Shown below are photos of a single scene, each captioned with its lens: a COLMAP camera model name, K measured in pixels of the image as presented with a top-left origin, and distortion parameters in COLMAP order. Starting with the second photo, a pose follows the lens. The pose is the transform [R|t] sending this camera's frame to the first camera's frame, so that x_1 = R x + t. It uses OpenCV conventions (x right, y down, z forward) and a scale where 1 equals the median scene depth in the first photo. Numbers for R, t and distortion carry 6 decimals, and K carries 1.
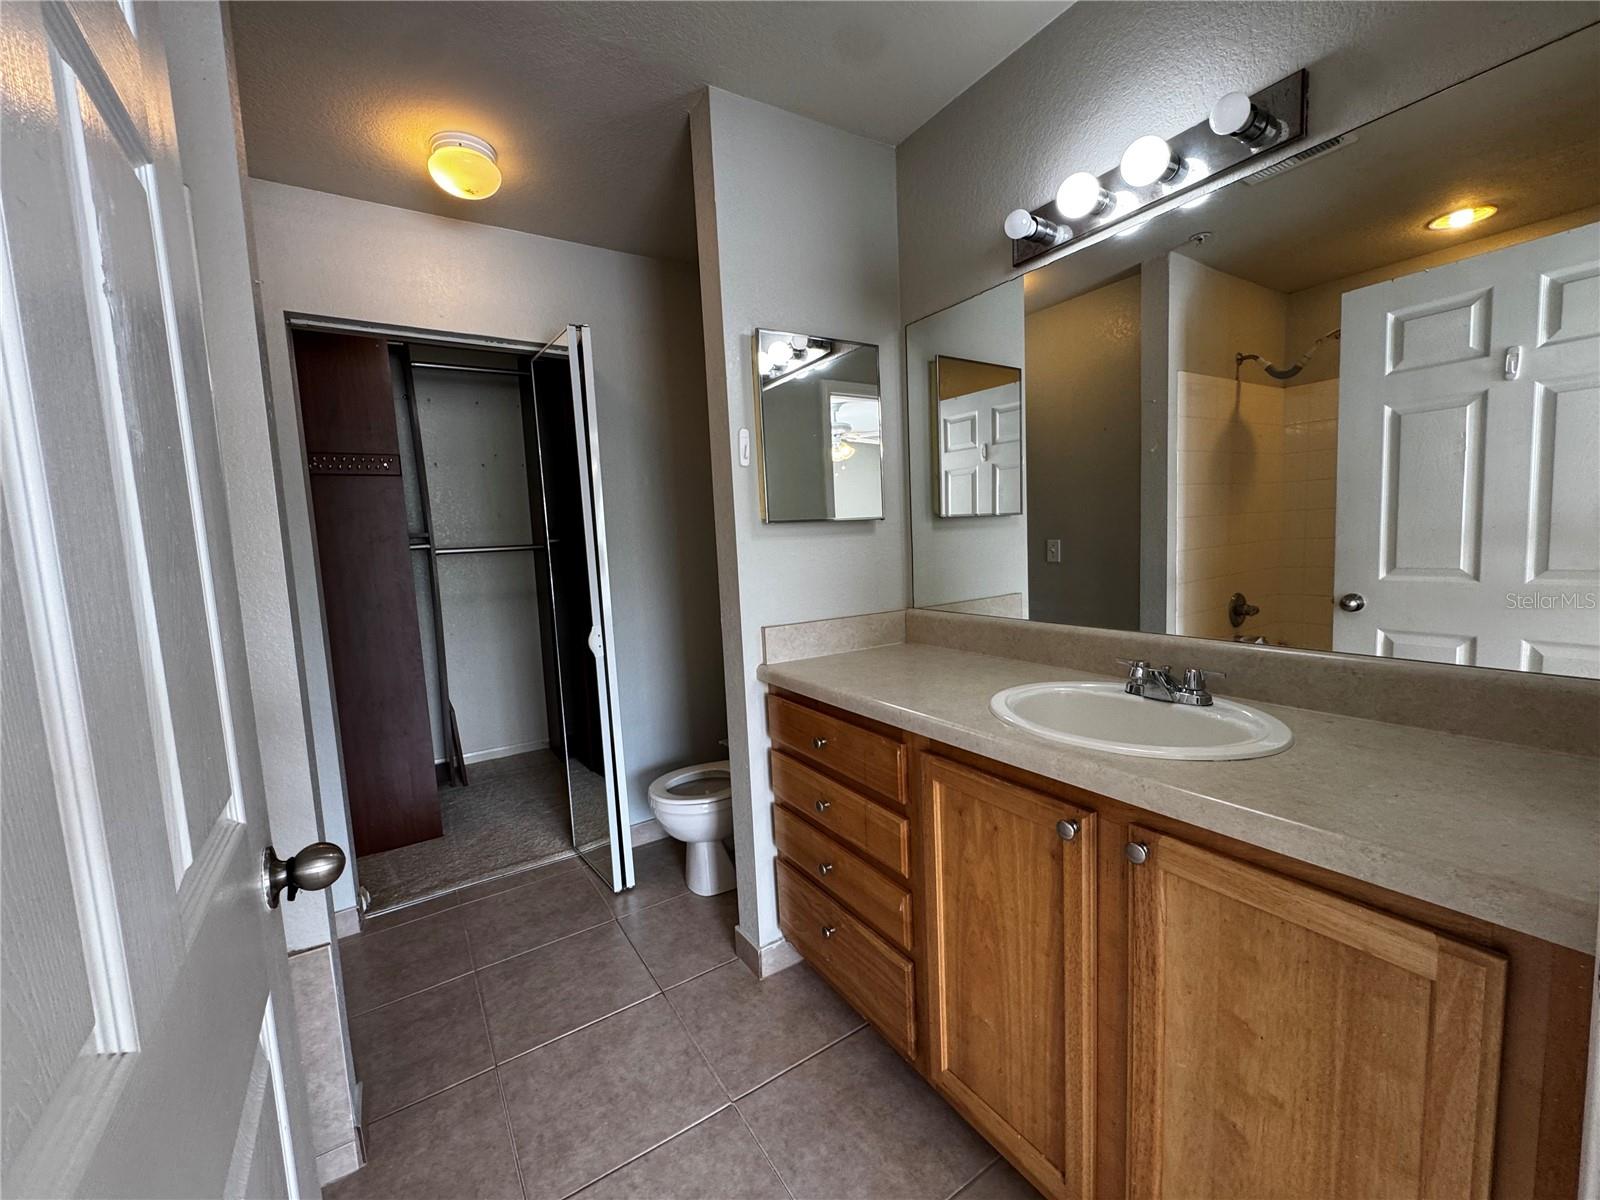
lens RADIAL K [[644.7, 0, 801.8], [0, 644.7, 598.2], [0, 0, 1]] dist [-0.002070, 0.000217]
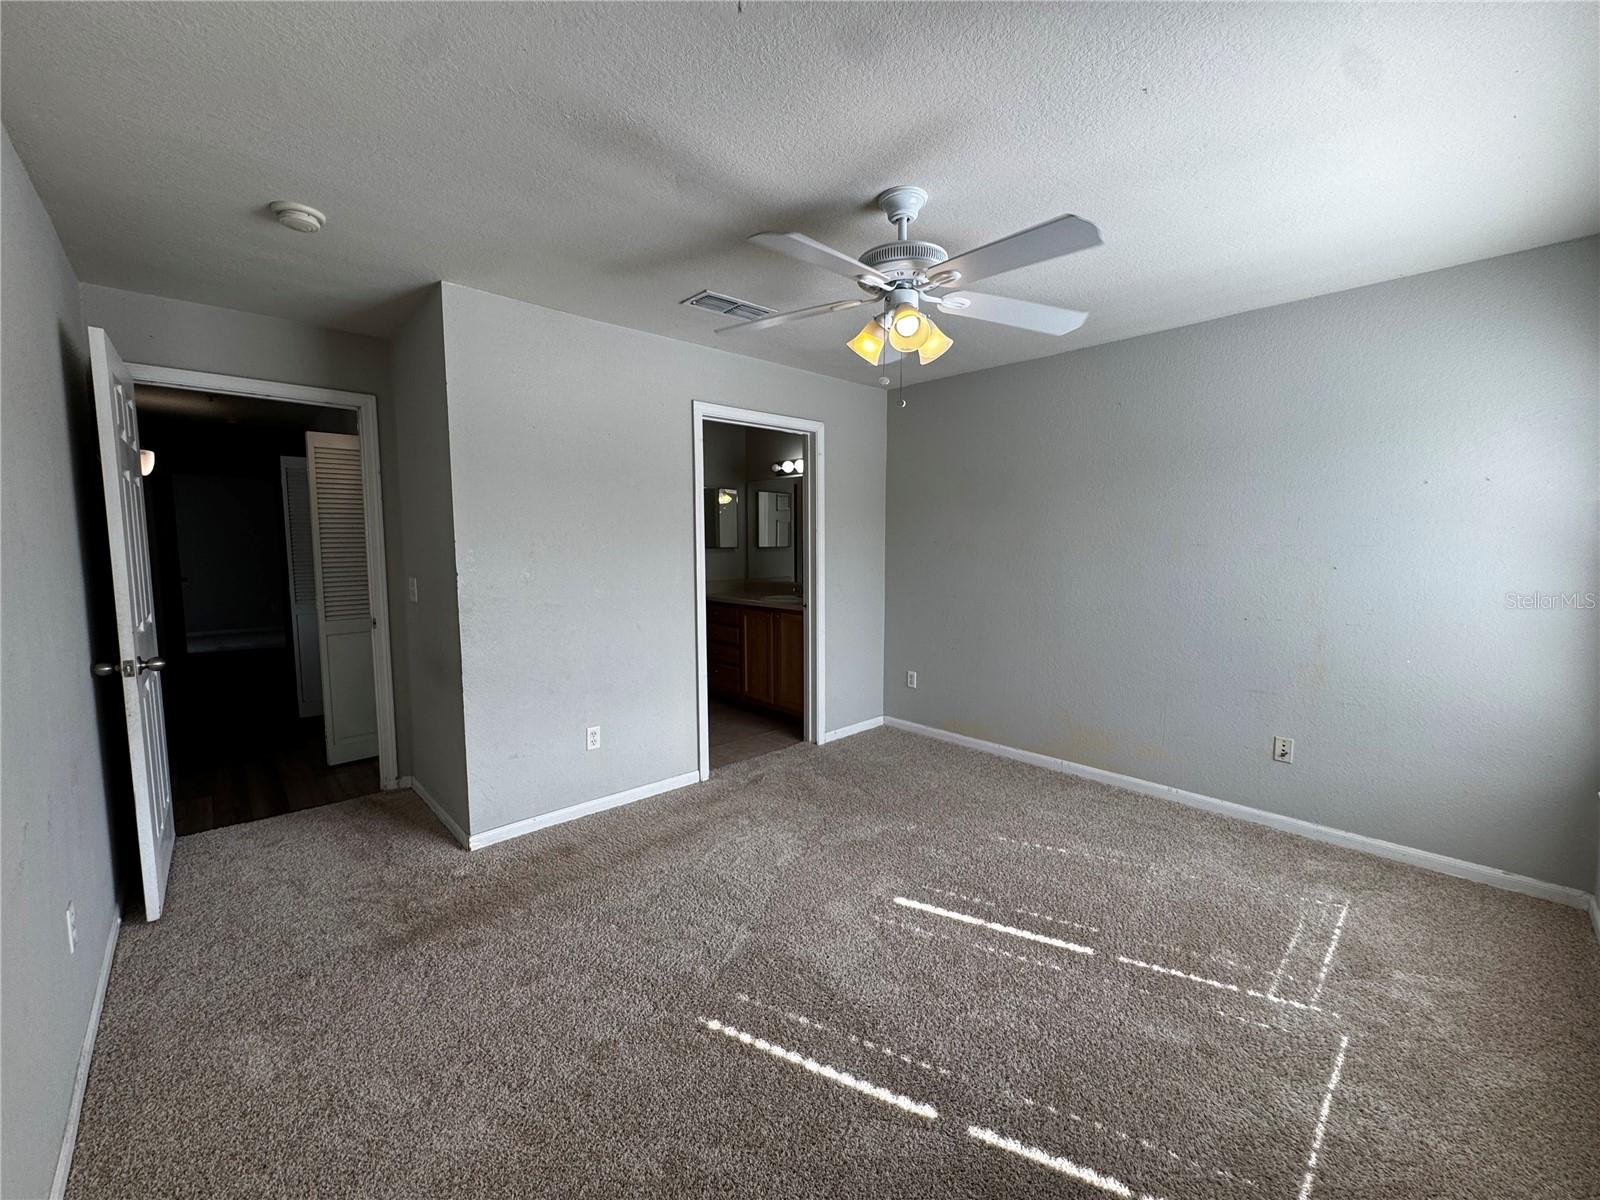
lens RADIAL K [[644.7, 0, 798.7], [0, 644.7, 599.7], [0, 0, 1]] dist [-0.002070, 0.000217]
pose [[0.984103, 0.017930, 0.176689, -0.110569], [-0.015061, 0.999732, -0.017562, 0.161248], [-0.176957, 0.014622, 0.984110, -1.908674]]
